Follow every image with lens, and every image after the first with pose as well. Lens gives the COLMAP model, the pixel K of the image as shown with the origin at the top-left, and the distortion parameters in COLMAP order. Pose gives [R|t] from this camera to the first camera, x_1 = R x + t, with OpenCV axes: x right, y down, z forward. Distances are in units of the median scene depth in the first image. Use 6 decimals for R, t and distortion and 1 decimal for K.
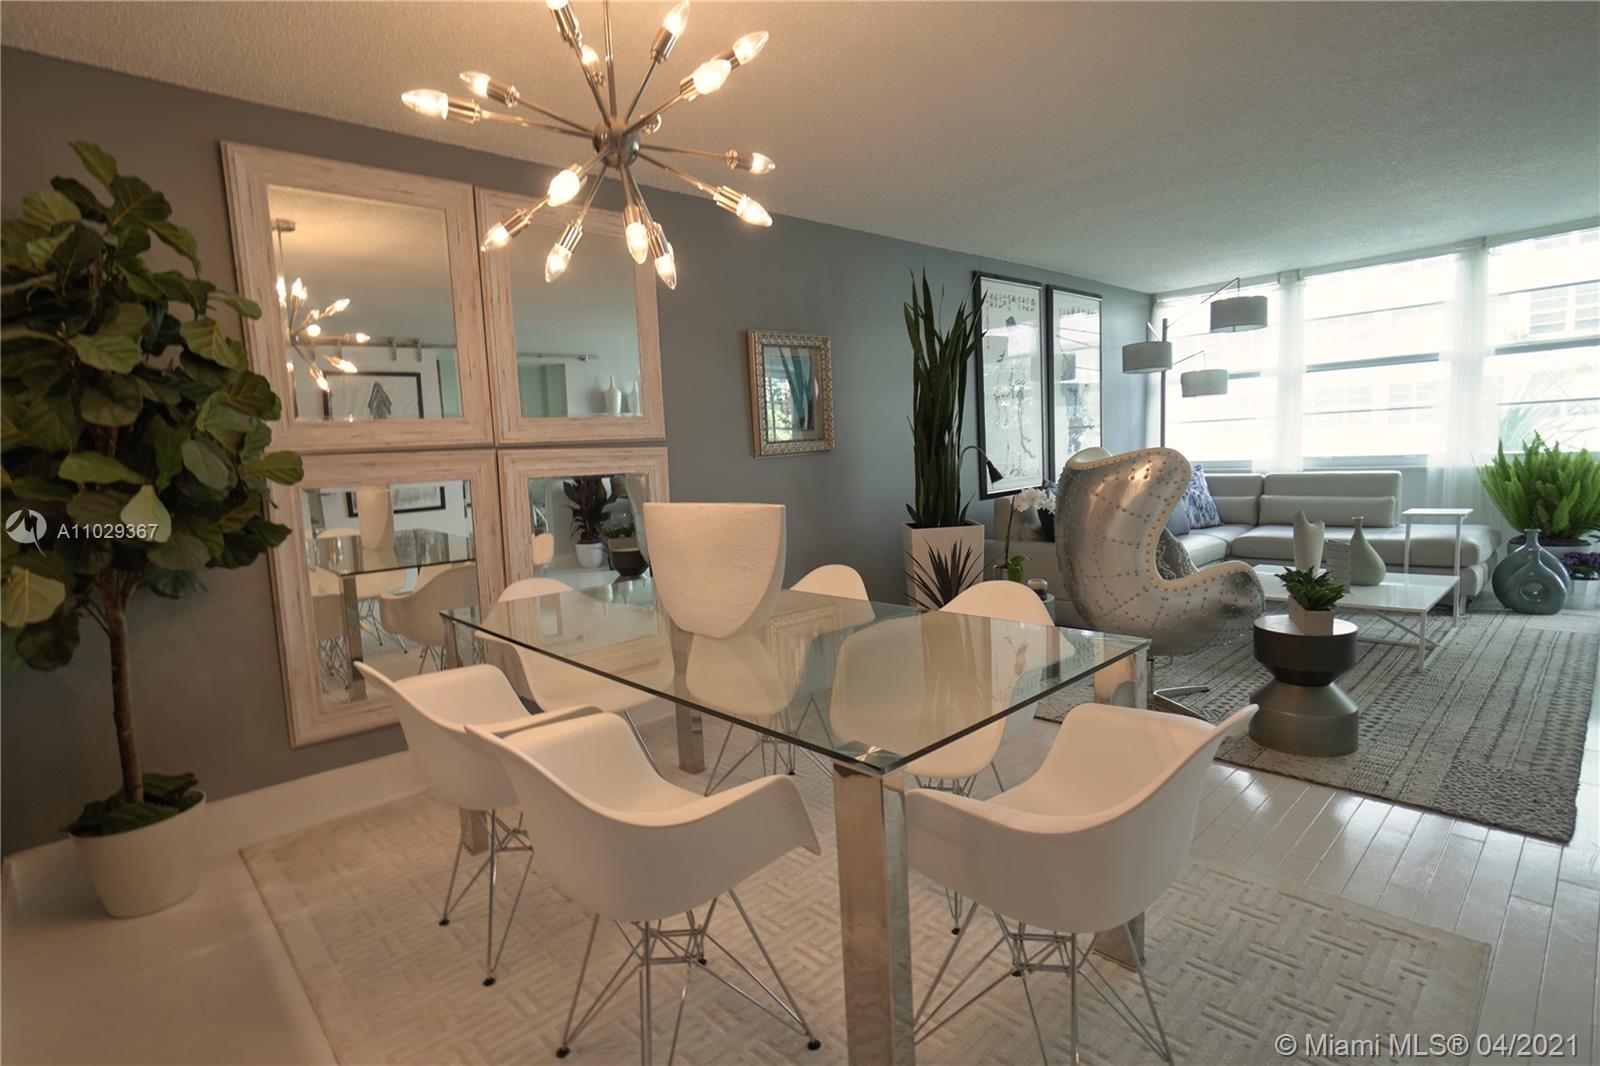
lens RADIAL K [[785.7, 0, 800.0], [0, 785.7, 533.0], [0, 0, 1]] dist [-0.000882, -0.000073]
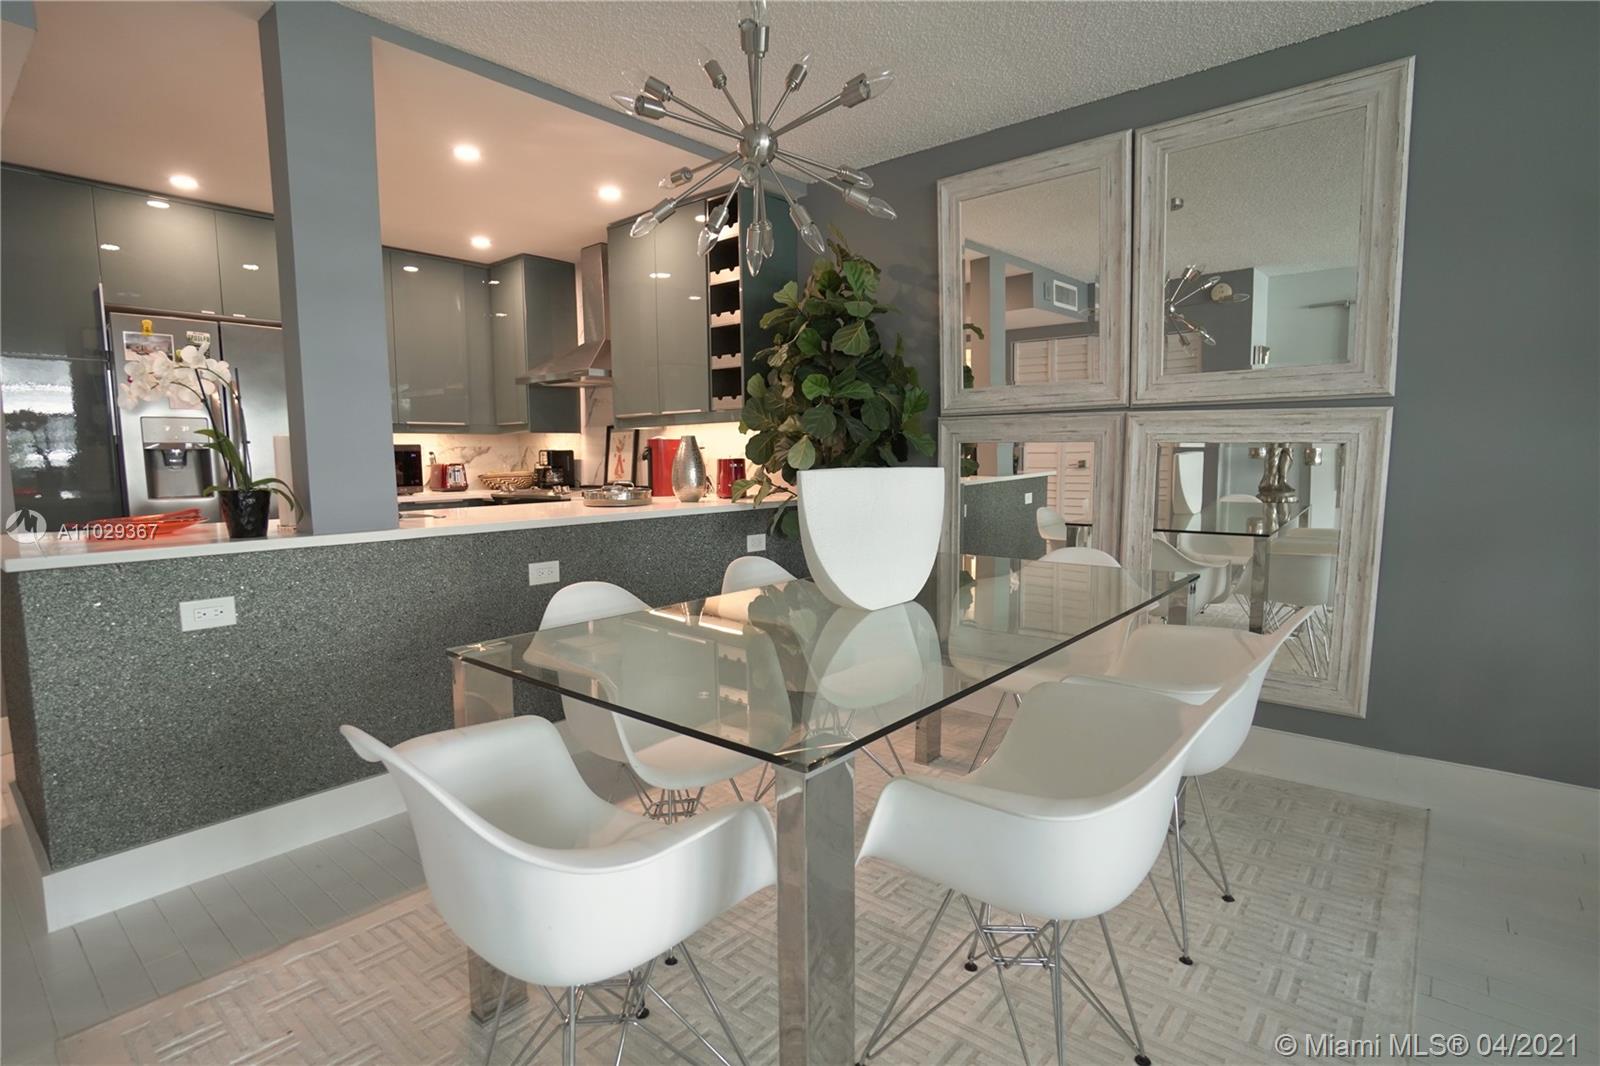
lens RADIAL K [[785.7, 0, 800.0], [0, 785.7, 533.0], [0, 0, 1]] dist [-0.000882, -0.000073]
pose [[0.109813, 0.149180, -0.982693, 0.503331], [-0.104292, 0.984944, 0.137868, -0.050244], [0.988466, 0.087348, 0.123718, 0.502387]]
